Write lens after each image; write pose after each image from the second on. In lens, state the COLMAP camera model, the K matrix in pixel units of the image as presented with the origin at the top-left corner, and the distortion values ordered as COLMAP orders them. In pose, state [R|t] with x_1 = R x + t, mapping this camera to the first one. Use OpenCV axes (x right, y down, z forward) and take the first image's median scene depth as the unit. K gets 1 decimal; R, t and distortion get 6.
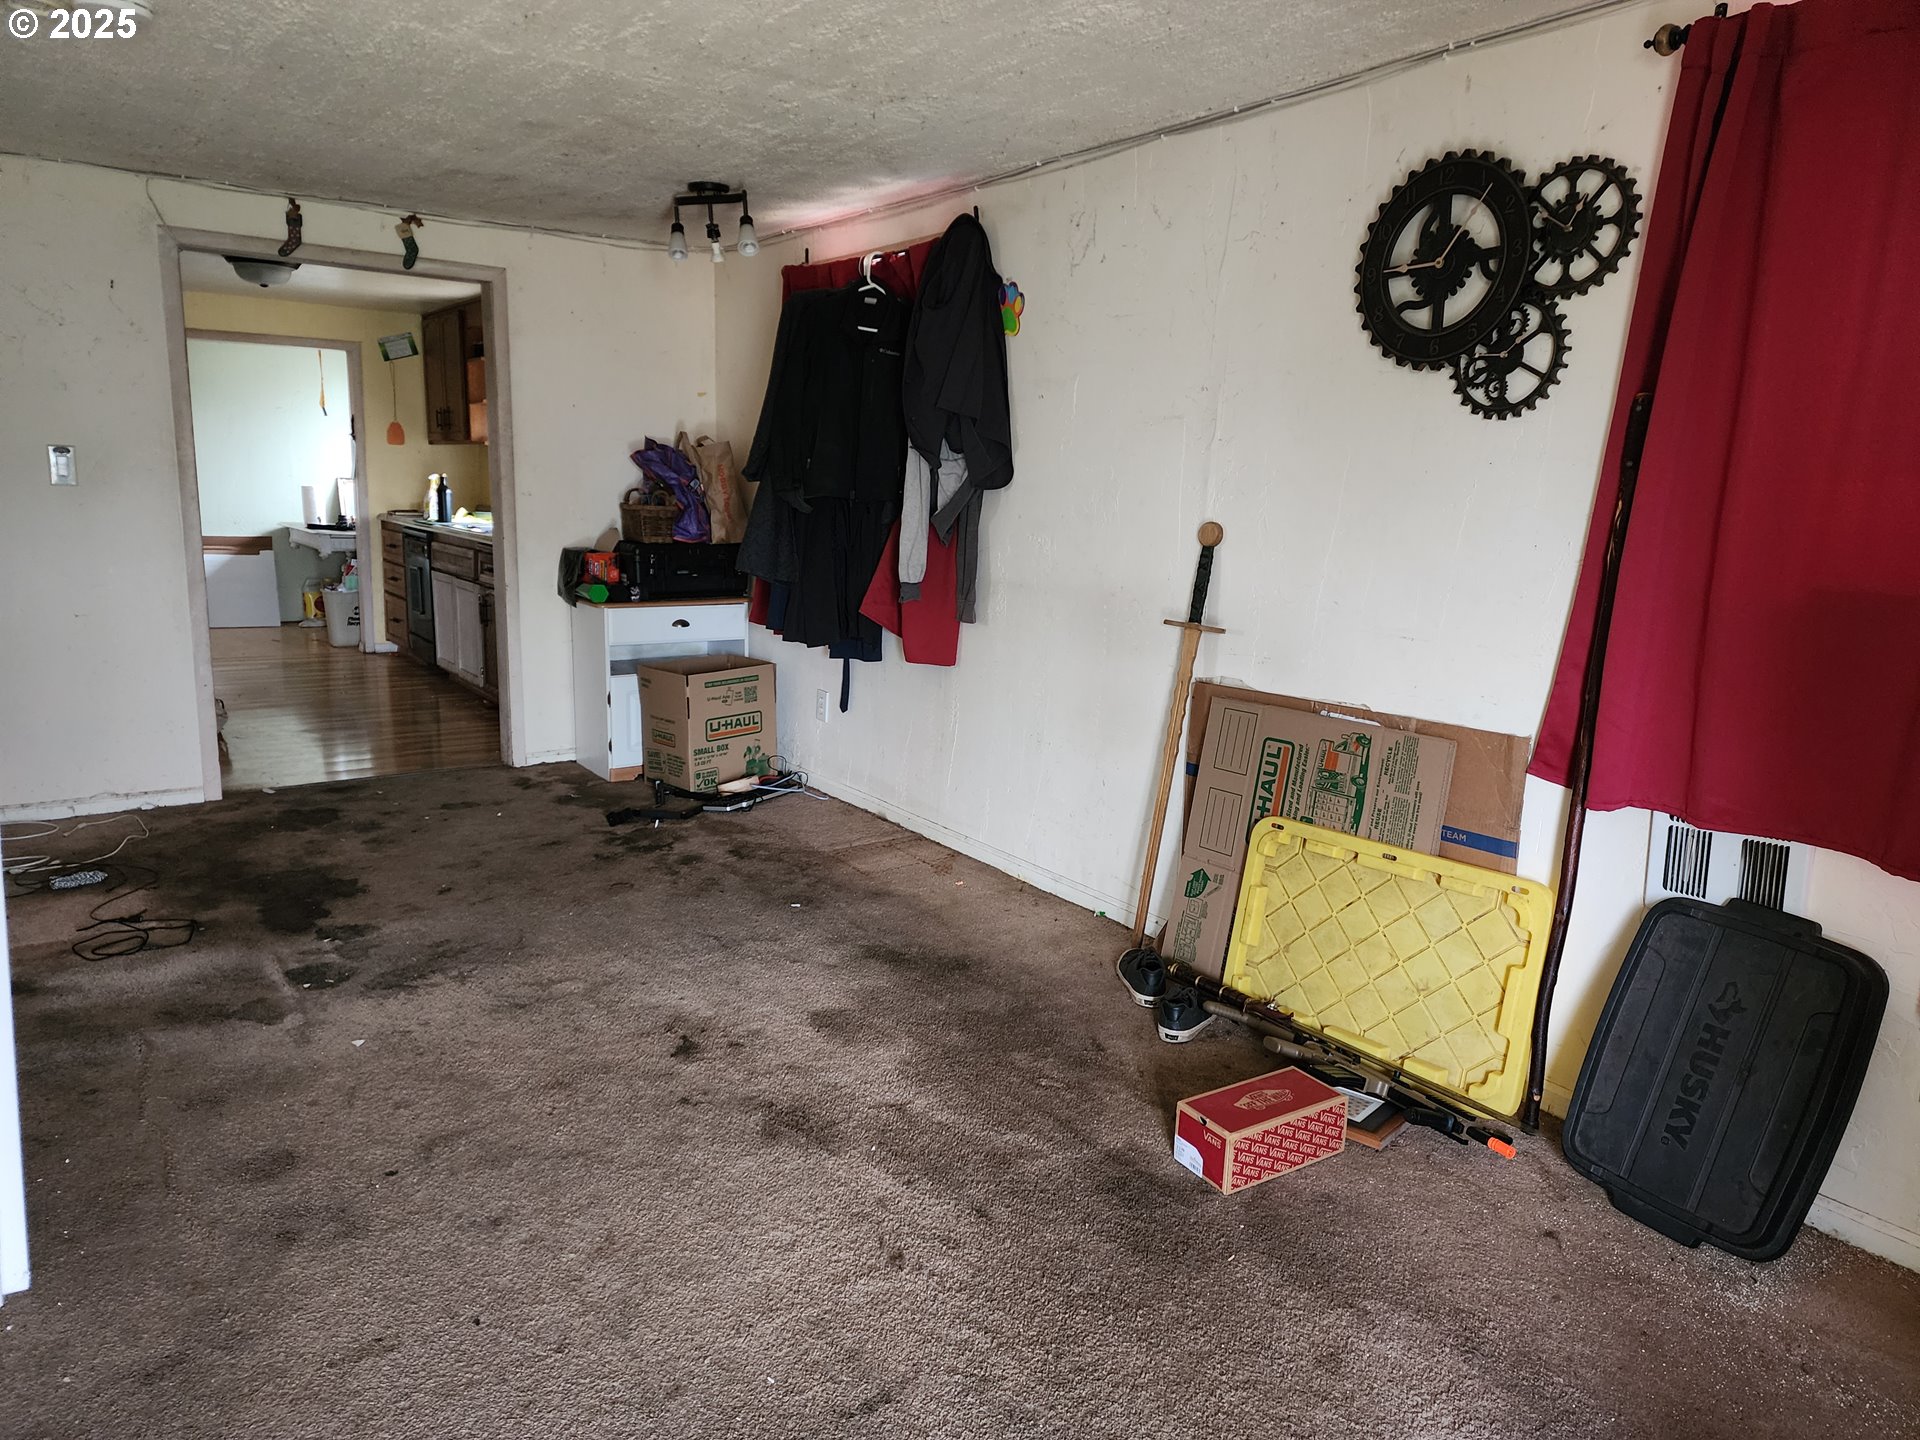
lens RADIAL K [[1336.9, 0, 960.0], [0, 1336.9, 720.0], [0, 0, 1]] dist [0.172537, -0.140349]
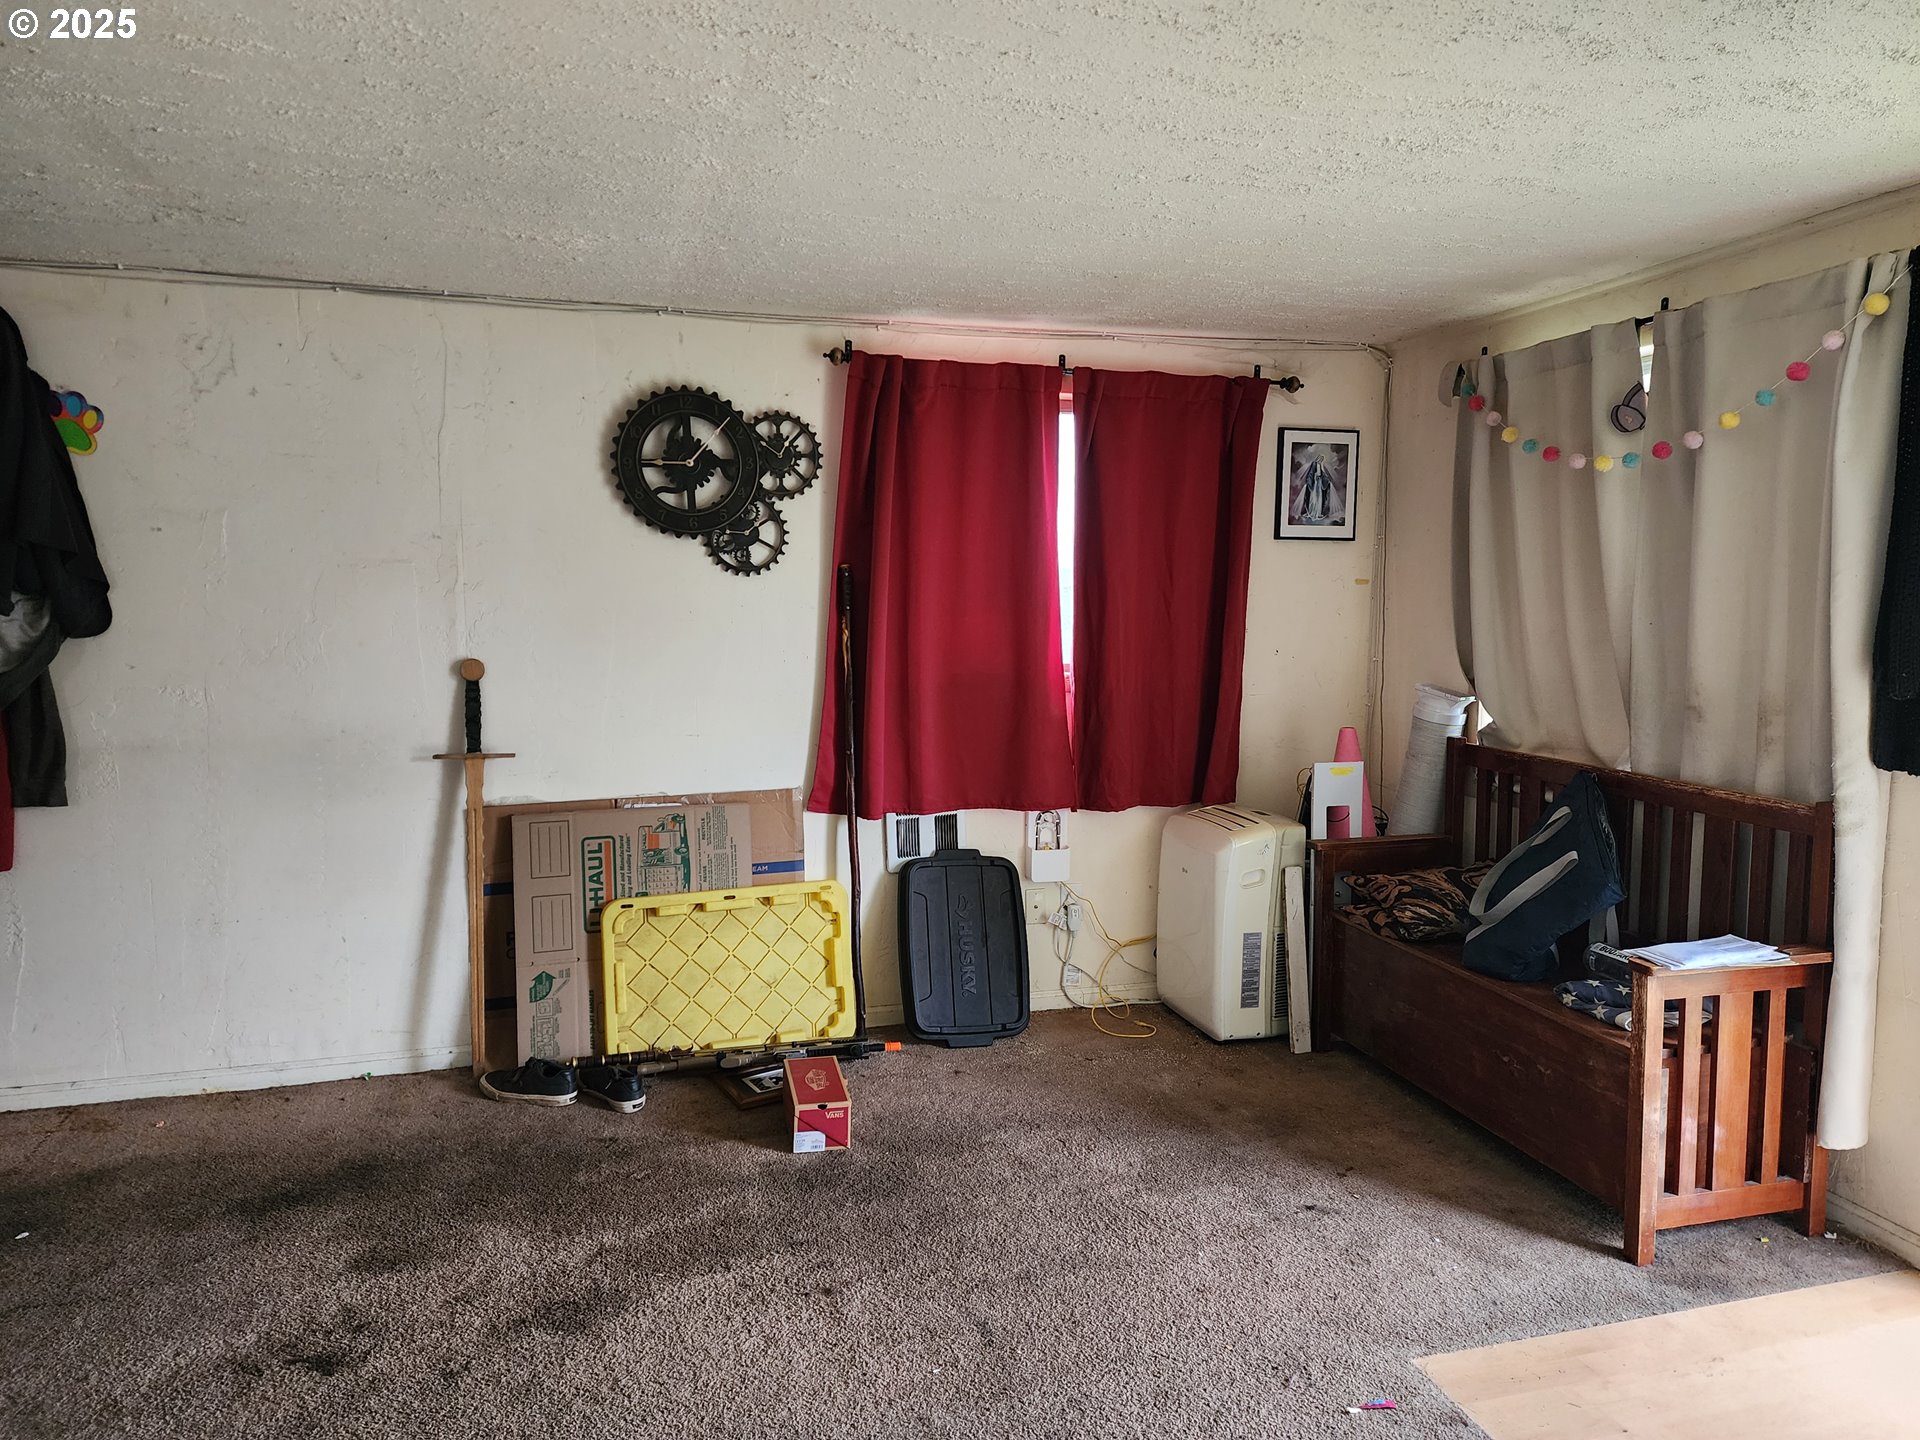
lens RADIAL K [[1336.9, 0, 960.0], [0, 1336.9, 720.0], [0, 0, 1]] dist [0.172537, -0.140349]
pose [[0.302904, -0.122749, 0.945083, -0.863892], [0.177290, 0.981618, 0.070672, -0.126371], [-0.936385, 0.146146, 0.319099, 0.351882]]
